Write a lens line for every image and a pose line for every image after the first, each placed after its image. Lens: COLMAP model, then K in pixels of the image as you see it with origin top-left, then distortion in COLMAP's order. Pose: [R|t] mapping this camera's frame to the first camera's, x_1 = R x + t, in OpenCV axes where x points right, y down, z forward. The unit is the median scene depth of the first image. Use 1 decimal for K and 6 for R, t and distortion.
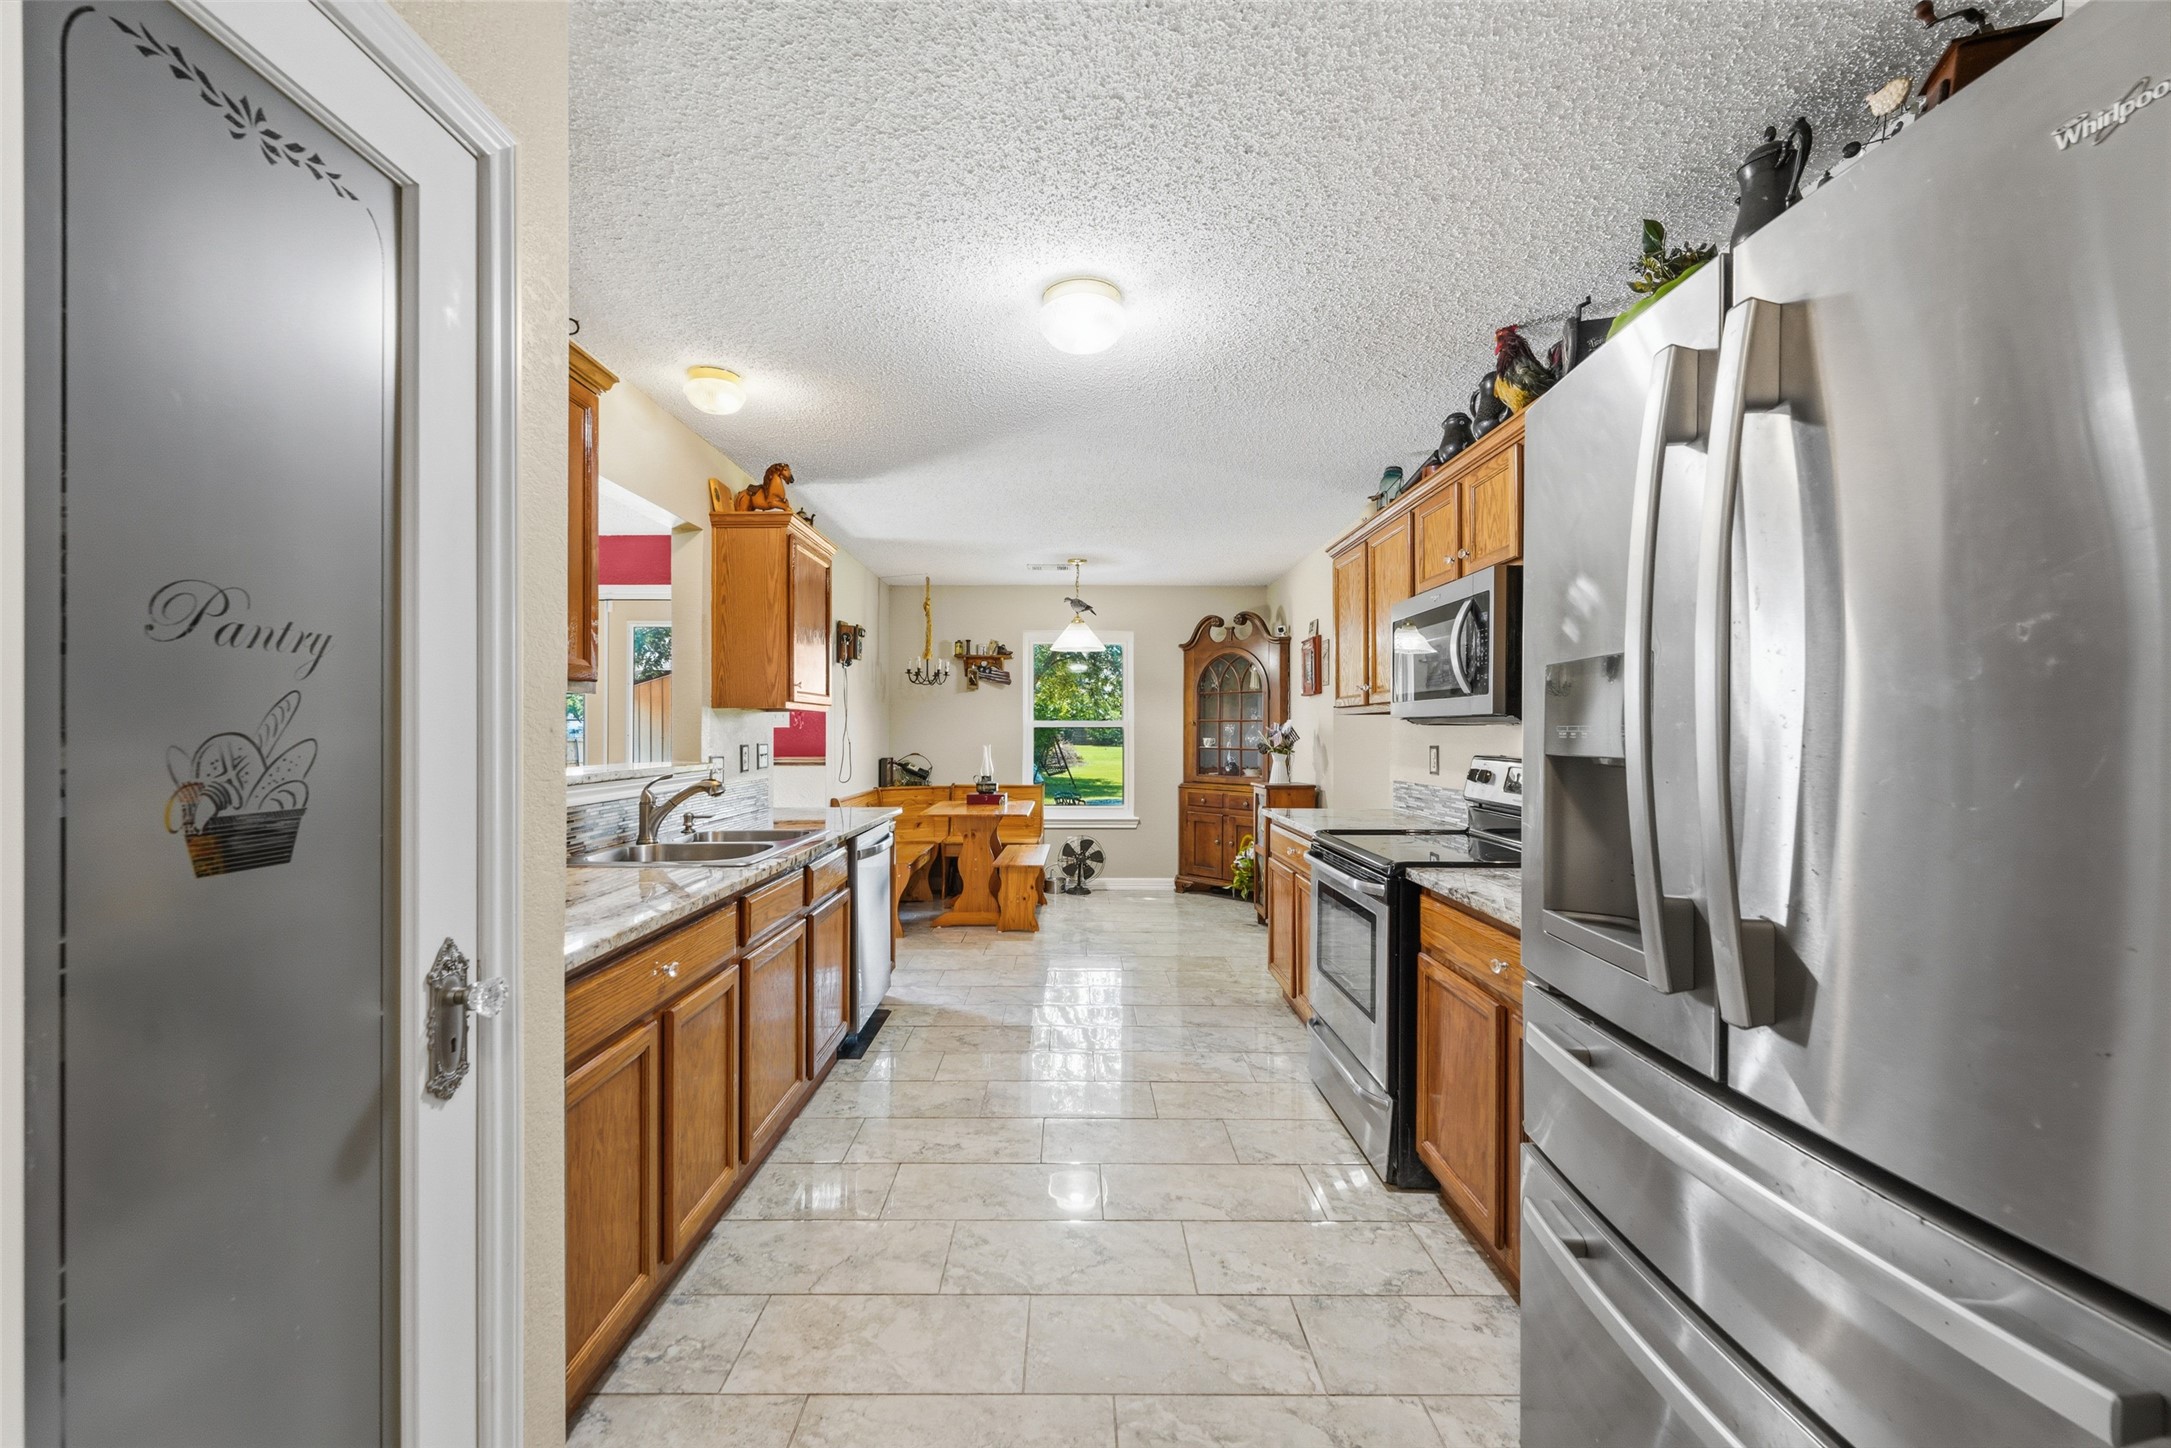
lens RADIAL K [[862.1, 0, 1084.5], [0, 862.1, 723.4], [0, 0, 1]] dist [0.007717, -0.002742]
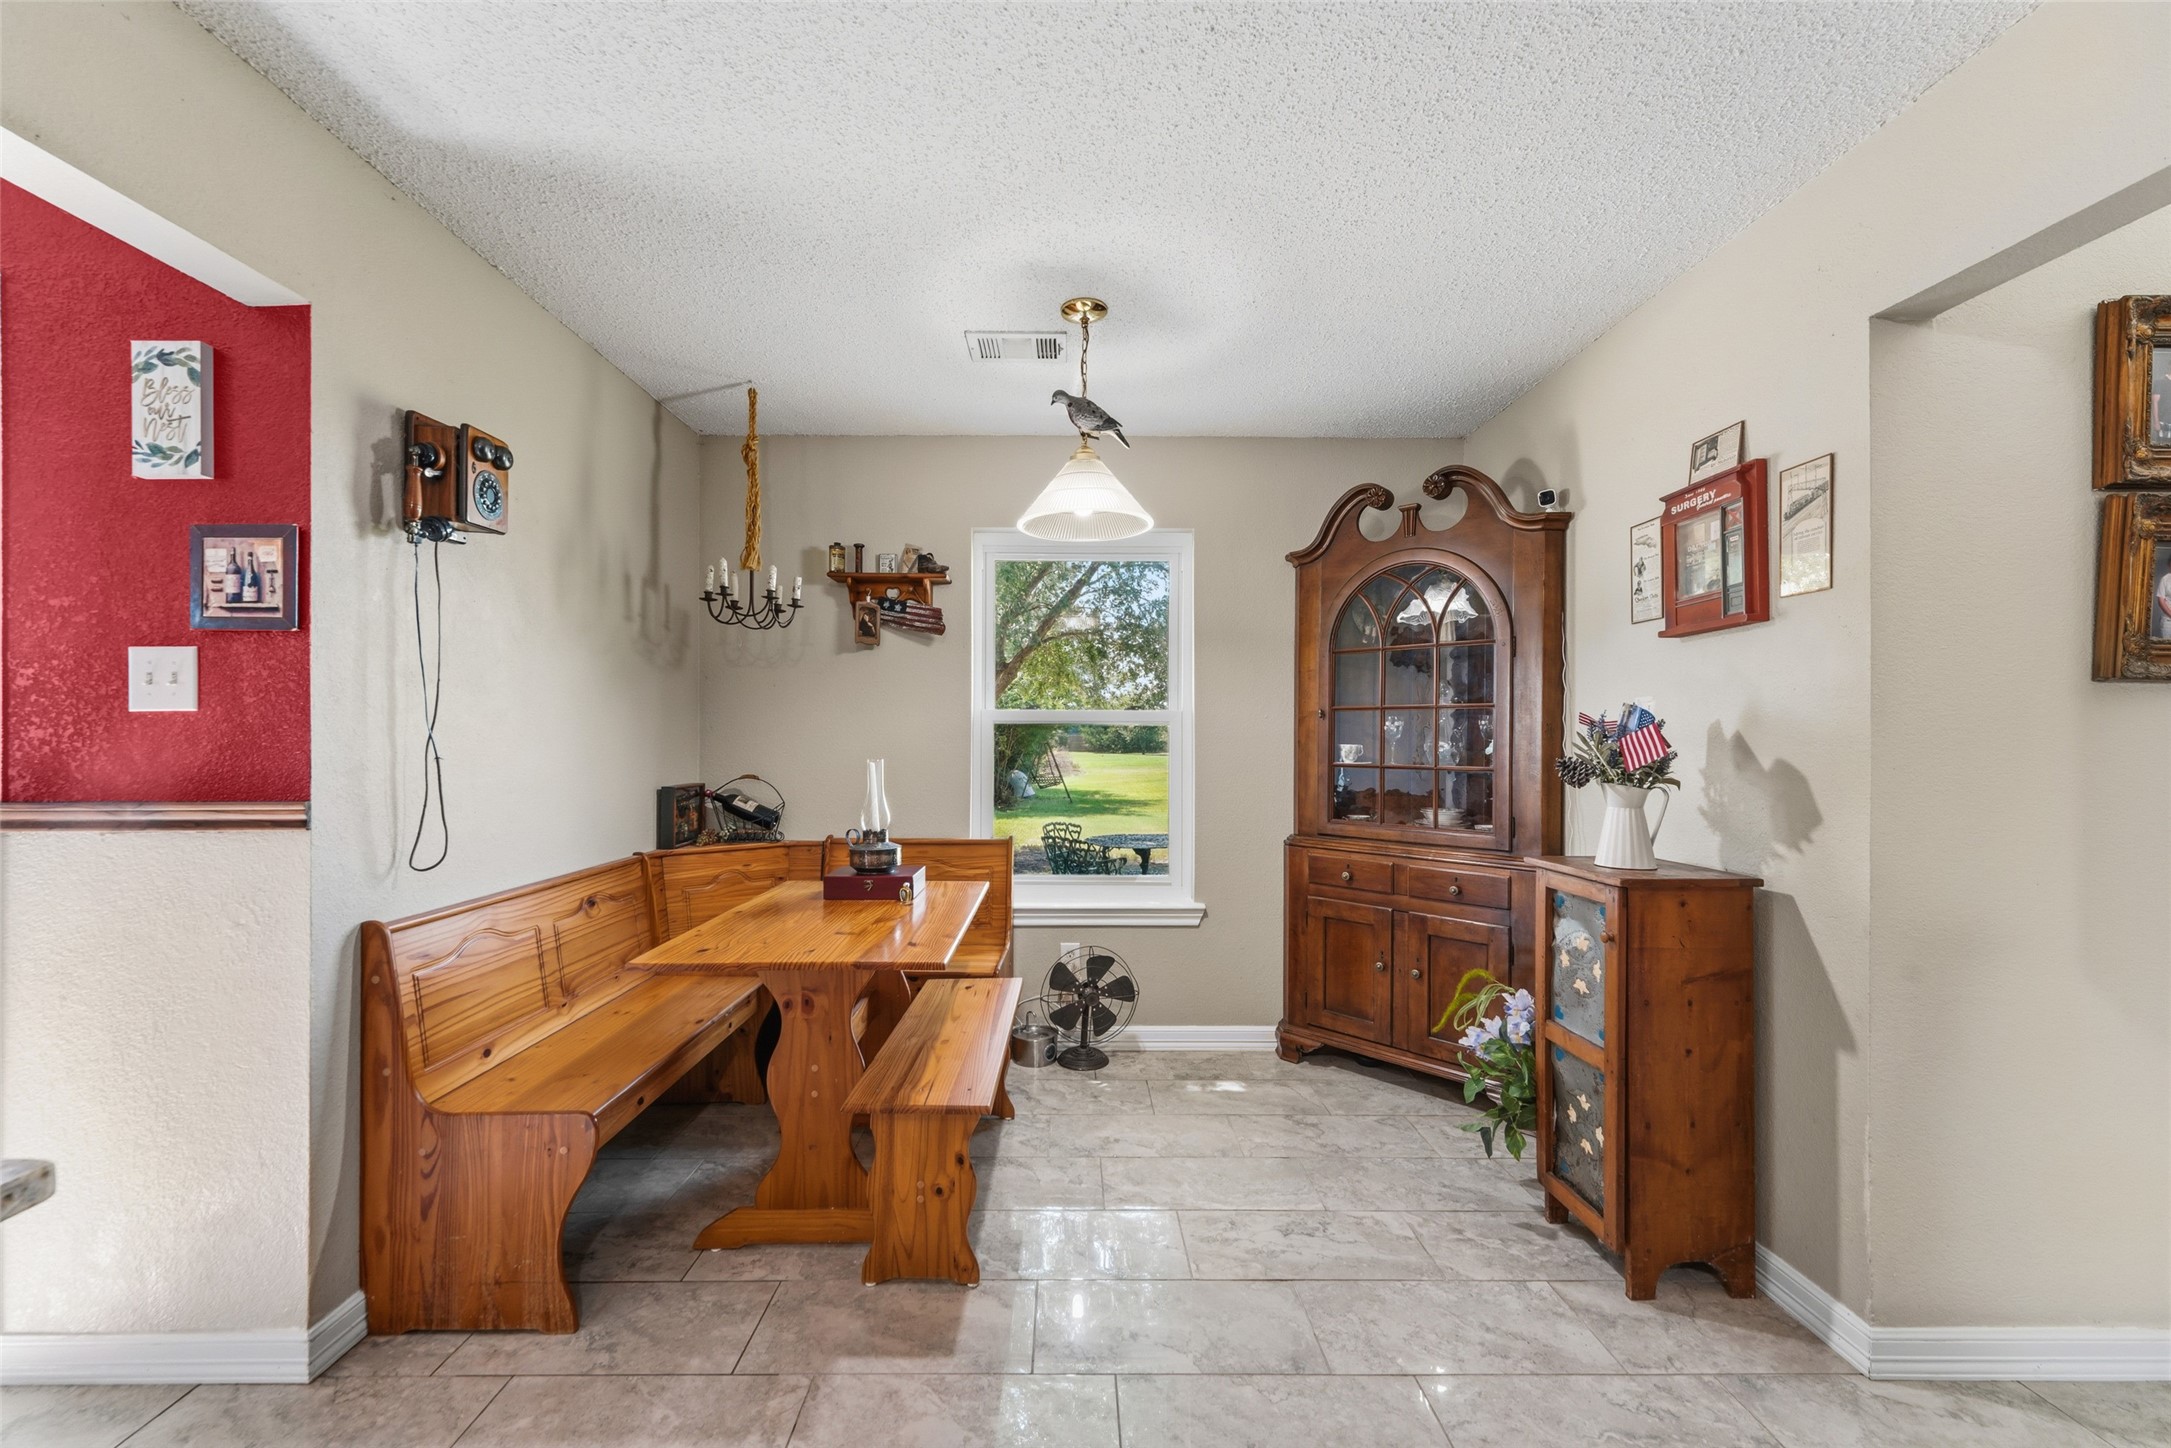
lens RADIAL K [[862.1, 0, 1085.7], [0, 862.1, 728.5], [0, 0, 1]] dist [0.007717, -0.002742]
pose [[0.999981, 0.000681, 0.006175, -0.008579], [-0.000674, 0.999999, -0.001146, 0.008727], [-0.006176, 0.001142, 0.999980, 0.513896]]
